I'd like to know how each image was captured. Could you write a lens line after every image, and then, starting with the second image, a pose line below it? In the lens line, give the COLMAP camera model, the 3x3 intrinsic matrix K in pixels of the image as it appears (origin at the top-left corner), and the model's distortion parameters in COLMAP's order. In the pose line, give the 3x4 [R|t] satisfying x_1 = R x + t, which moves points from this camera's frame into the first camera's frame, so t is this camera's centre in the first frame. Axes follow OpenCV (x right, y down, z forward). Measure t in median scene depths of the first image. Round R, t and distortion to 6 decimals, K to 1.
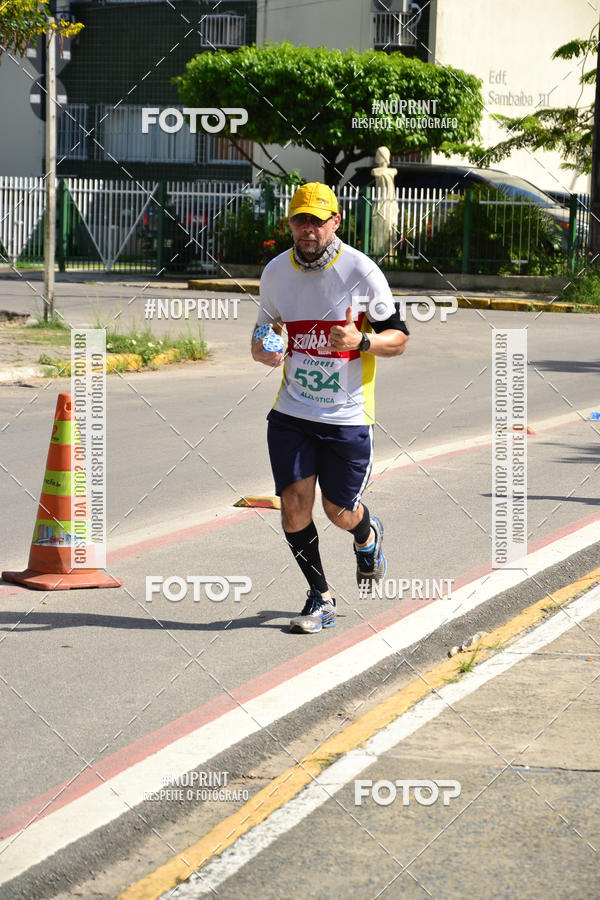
lens RADIAL K [[4058.6, 0, 254.2], [0, 4058.6, 483.7], [0, 0, 1]] dist [0.308489, 3.193318]
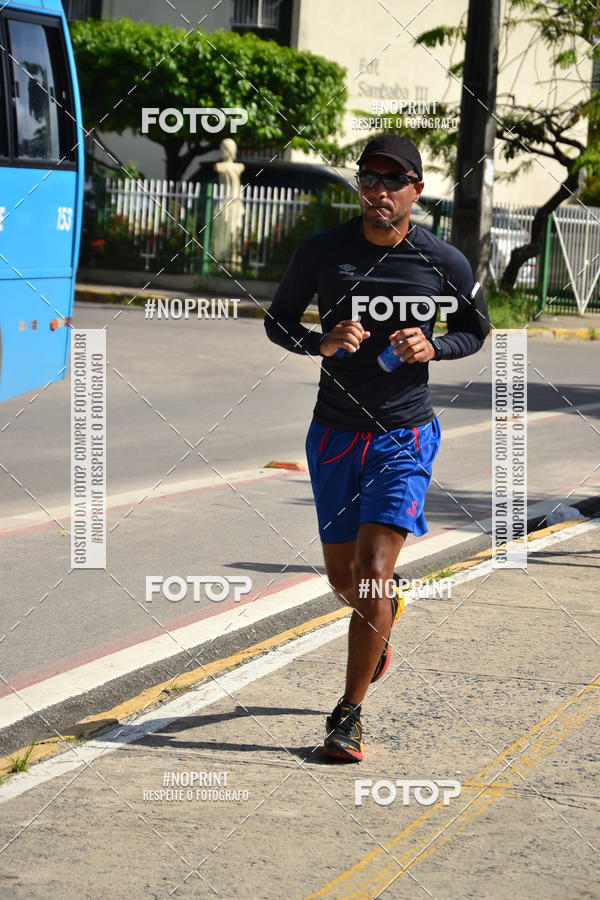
lens RADIAL K [[3970.0, 0, 411.3], [0, 3970.0, 449.8], [0, 0, 1]] dist [0.120075, 7.908067]
pose [[0.999321, 0.030931, -0.020015, 0.091676], [-0.031149, 0.999458, -0.010652, -0.007177], [0.019675, 0.011269, 0.999743, 0.136212]]
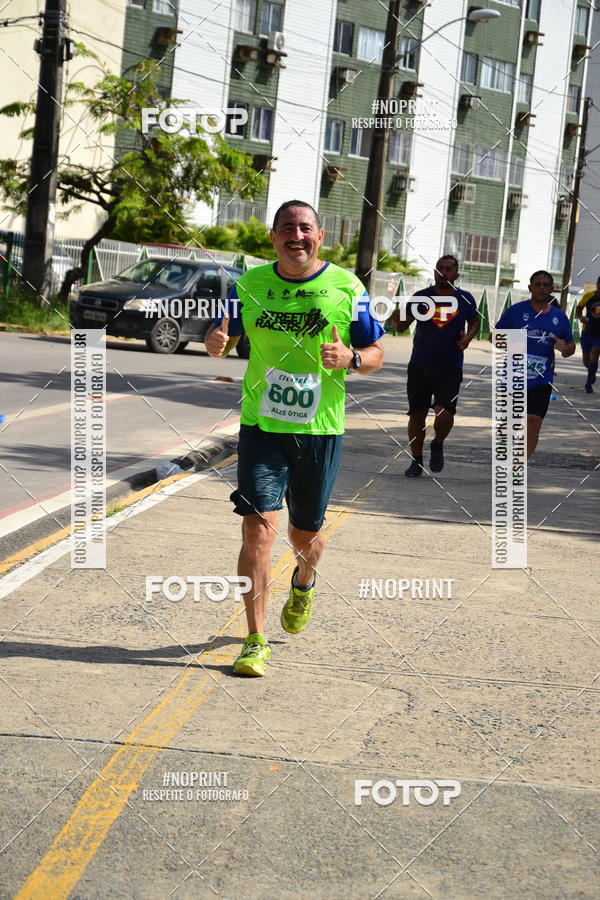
lens RADIAL K [[3275.1, 0, 331.6], [0, 3275.1, 450.8], [0, 0, 1]] dist [0.103363, 1.273362]
pose [[0.982973, 0.047110, 0.177608, 0.003863], [-0.046085, 0.998888, -0.009897, -0.002462], [-0.177877, 0.001543, 0.984051, 0.046025]]
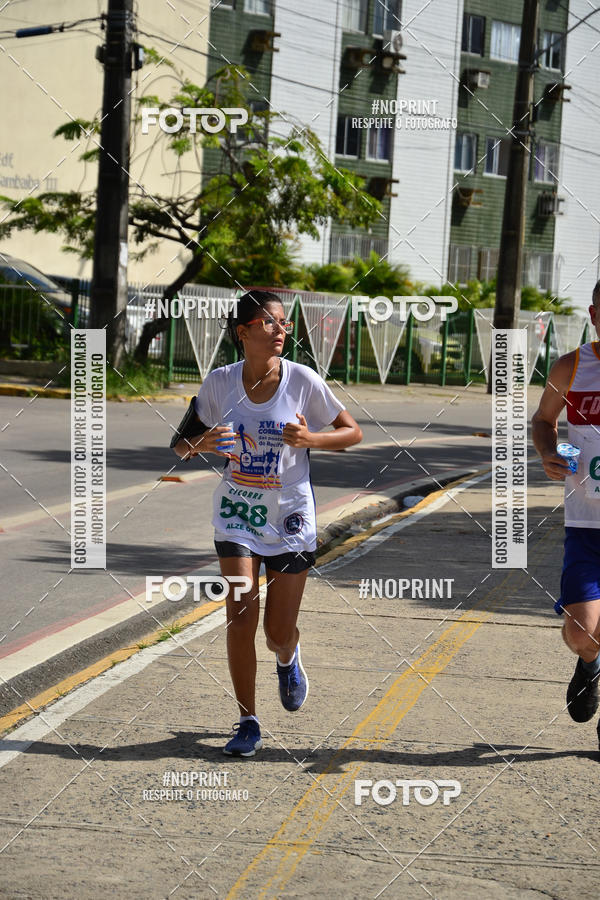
lens RADIAL K [[3275.1, 0, 331.6], [0, 3275.1, 450.8], [0, 0, 1]] dist [0.103363, 1.273362]
pose [[0.992308, 0.017280, 0.122581, 0.043508], [-0.014522, 0.999622, -0.023360, -0.012110], [-0.122938, 0.021400, 0.992184, 0.209071]]
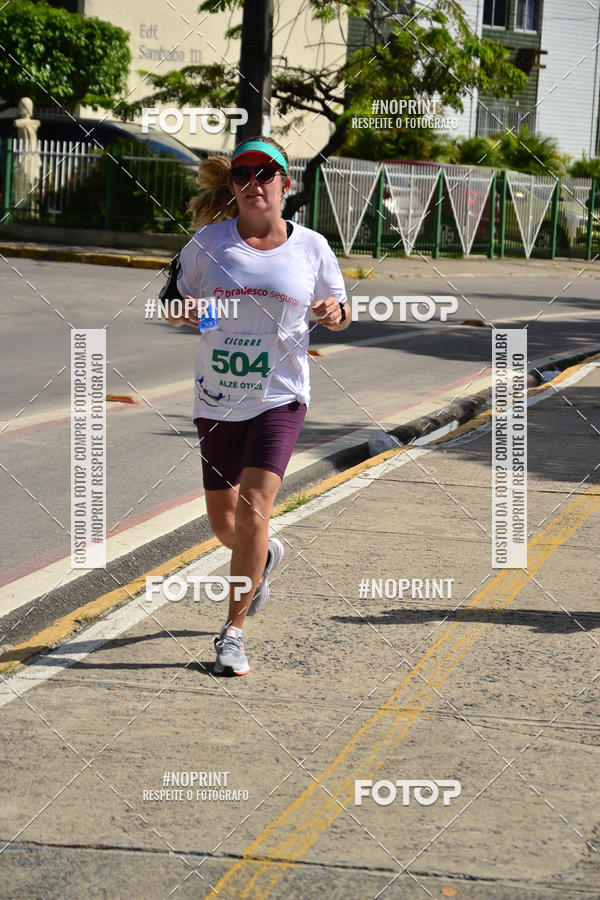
lens RADIAL K [[3322.5, 0, 337.4], [0, 3322.5, 489.3], [0, 0, 1]] dist [0.147480, 0.851308]
pose [[0.997293, 0.017249, 0.071475, 0.051079], [-0.019156, 0.999476, 0.026090, -0.011339], [-0.070987, -0.027388, 0.997101, 0.196374]]
